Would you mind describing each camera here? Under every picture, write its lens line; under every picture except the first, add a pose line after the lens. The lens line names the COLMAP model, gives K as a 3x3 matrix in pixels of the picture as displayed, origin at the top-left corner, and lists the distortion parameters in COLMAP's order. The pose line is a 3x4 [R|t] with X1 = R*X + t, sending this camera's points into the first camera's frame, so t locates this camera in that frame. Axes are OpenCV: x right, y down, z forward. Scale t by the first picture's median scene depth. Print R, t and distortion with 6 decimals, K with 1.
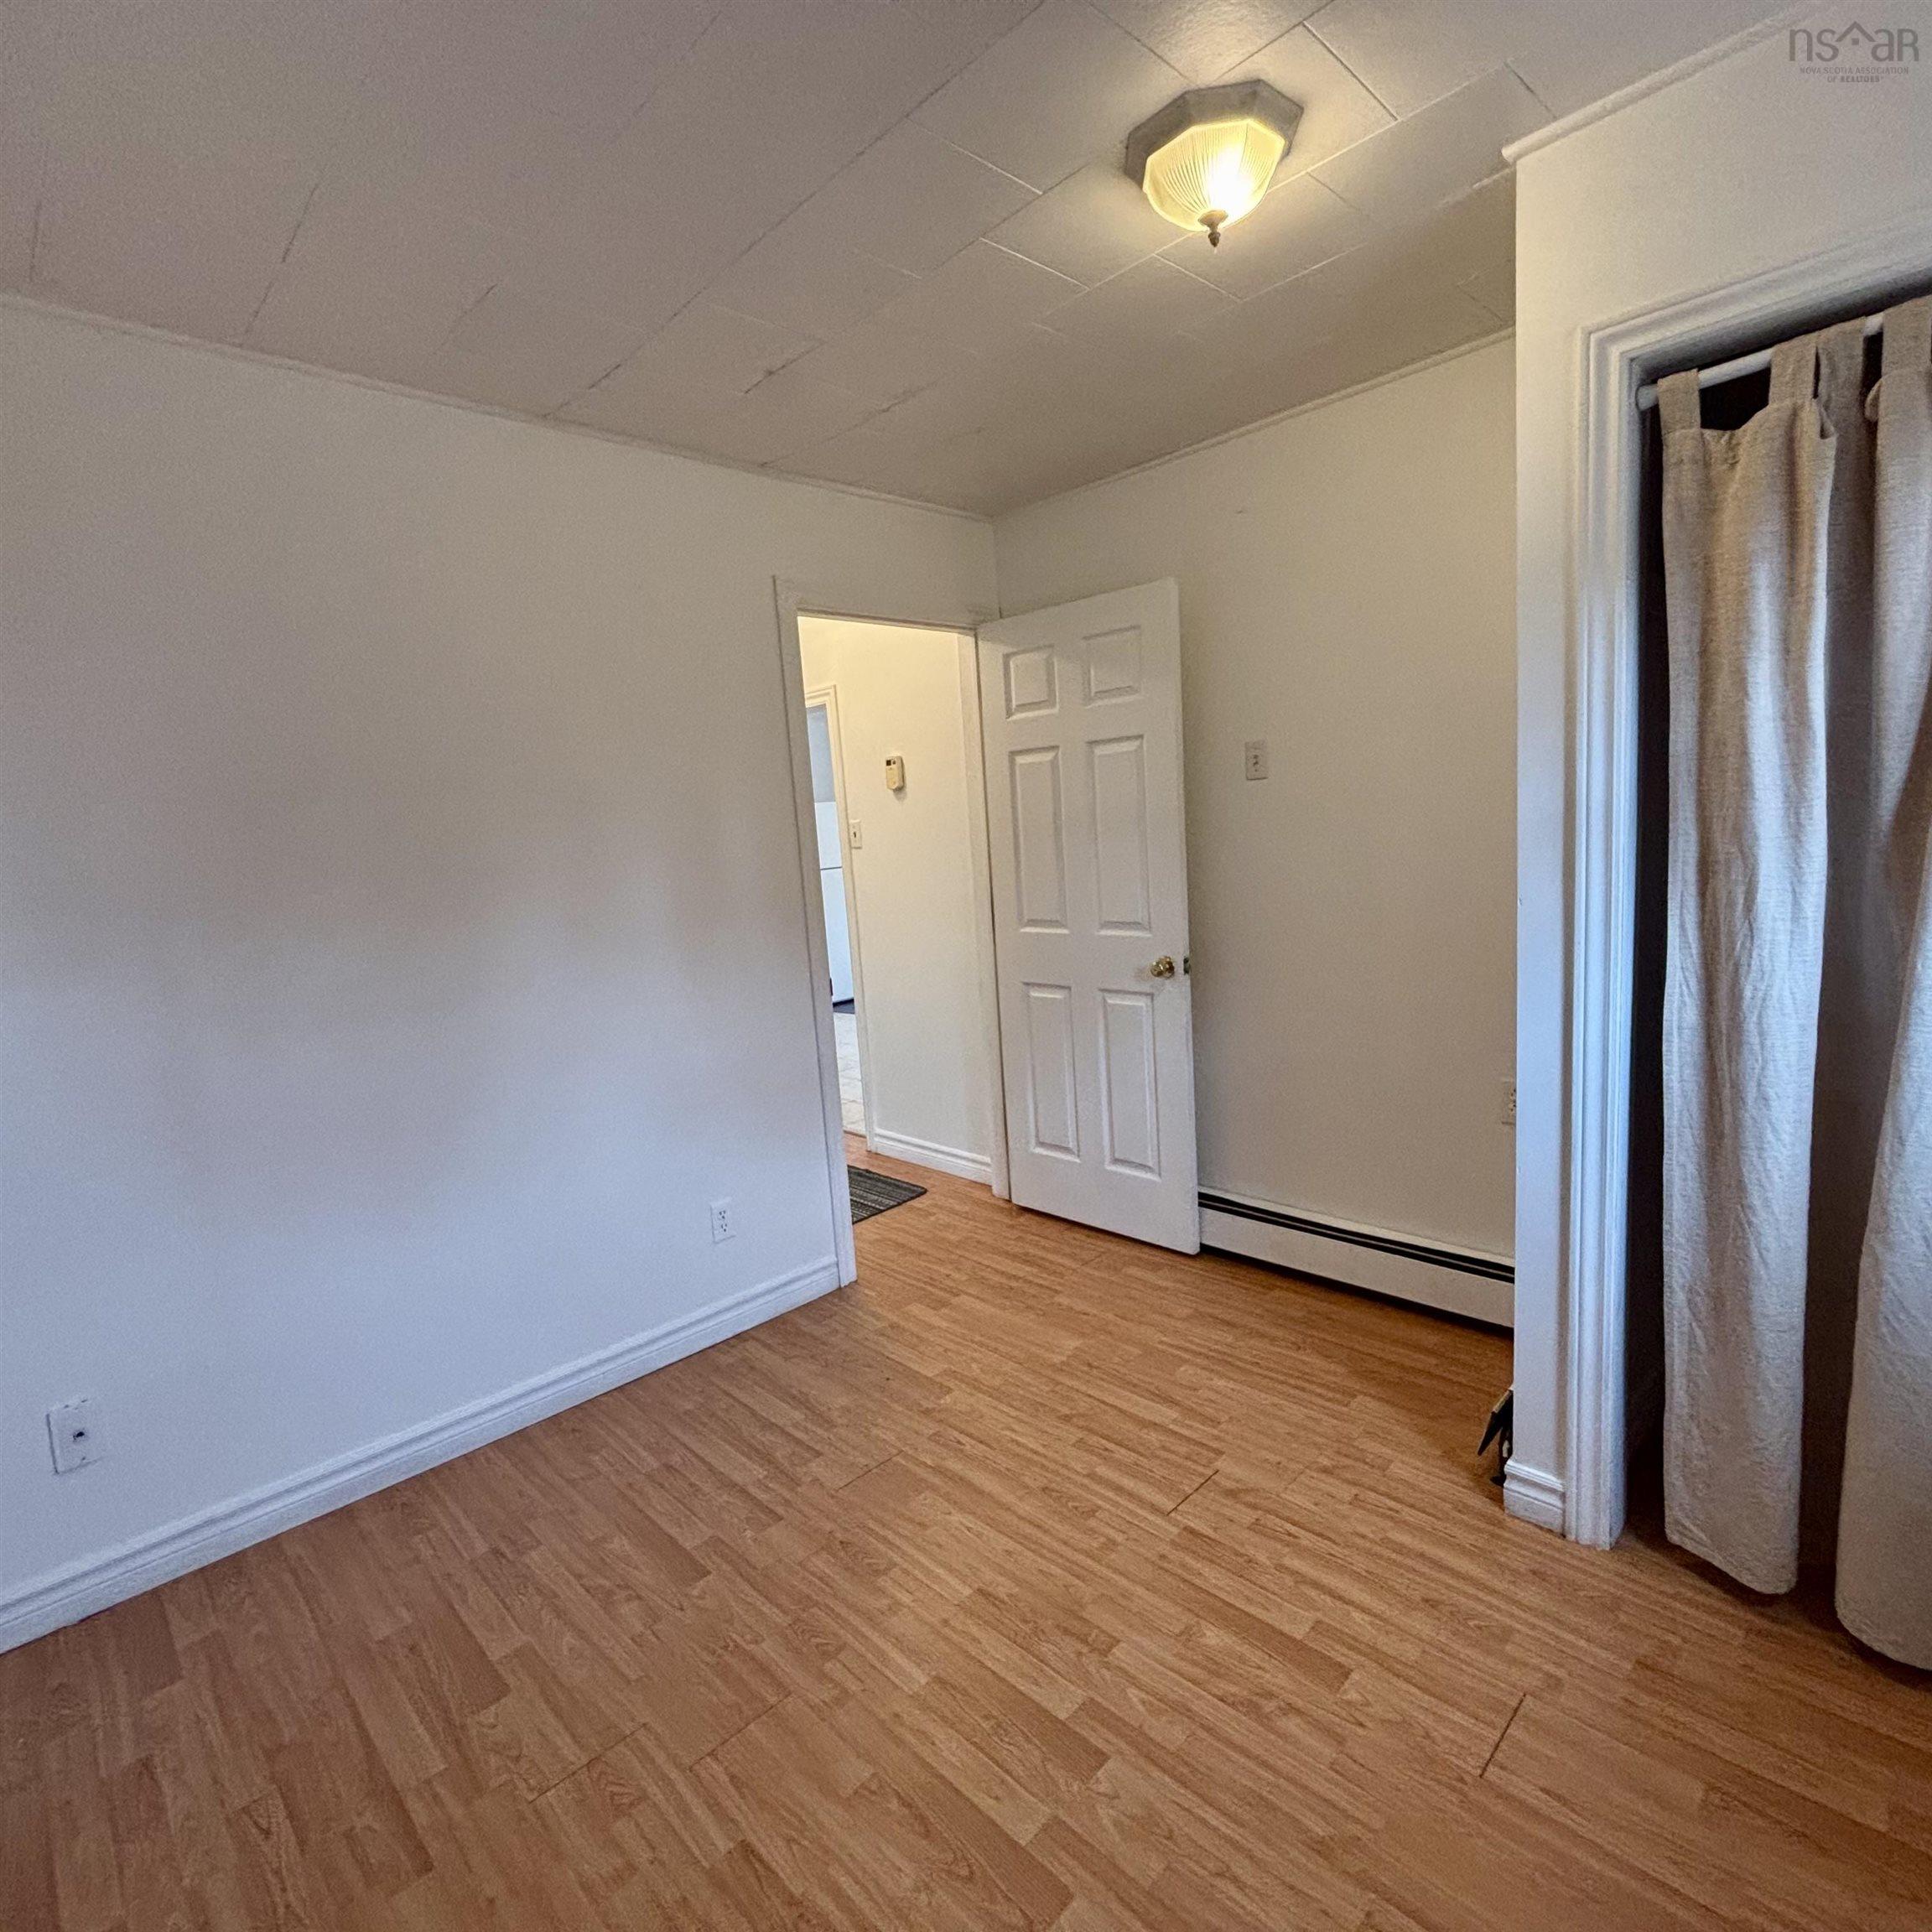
lens RADIAL K [[1040.4, 0, 966.0], [0, 1040.4, 966.0], [0, 0, 1]] dist [0.016714, 0.001796]
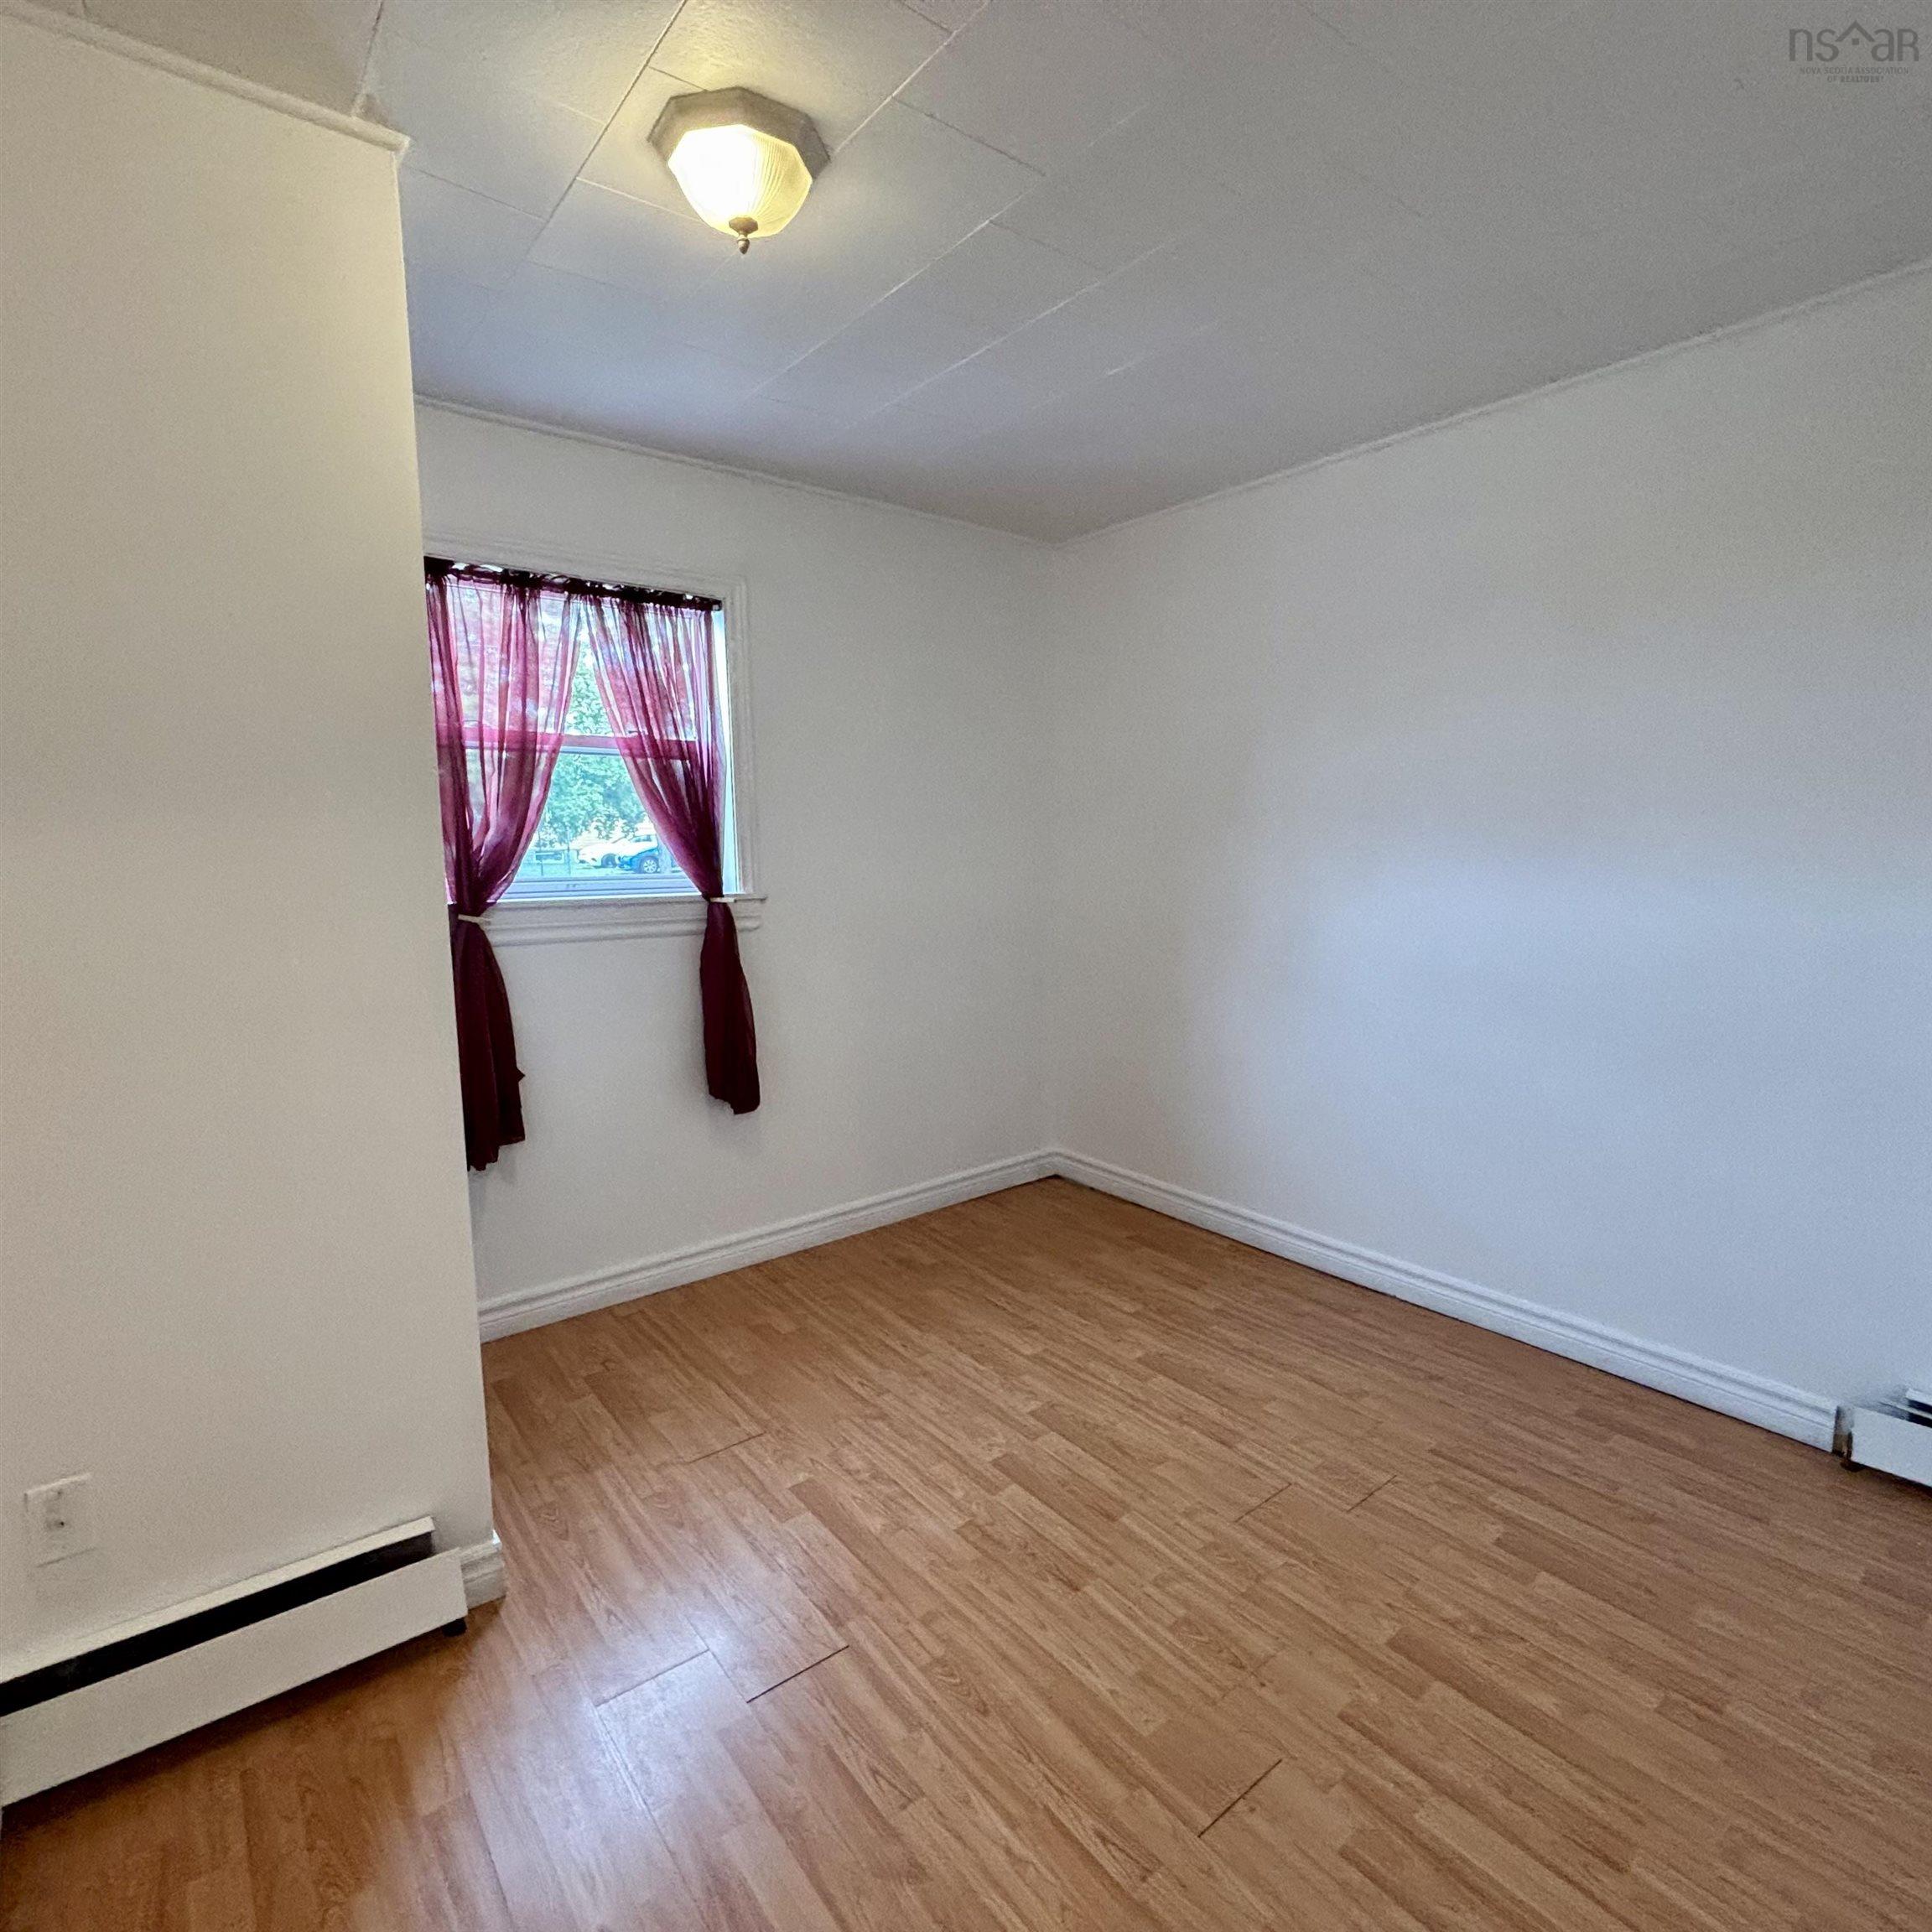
lens RADIAL K [[1040.4, 0, 966.0], [0, 1040.4, 966.0], [0, 0, 1]] dist [0.016714, 0.001796]
pose [[-0.991318, 0.064739, 0.114442, -0.036424], [0.091966, 0.963448, 0.251614, -0.235089], [-0.093970, 0.259954, -0.961038, 1.865120]]
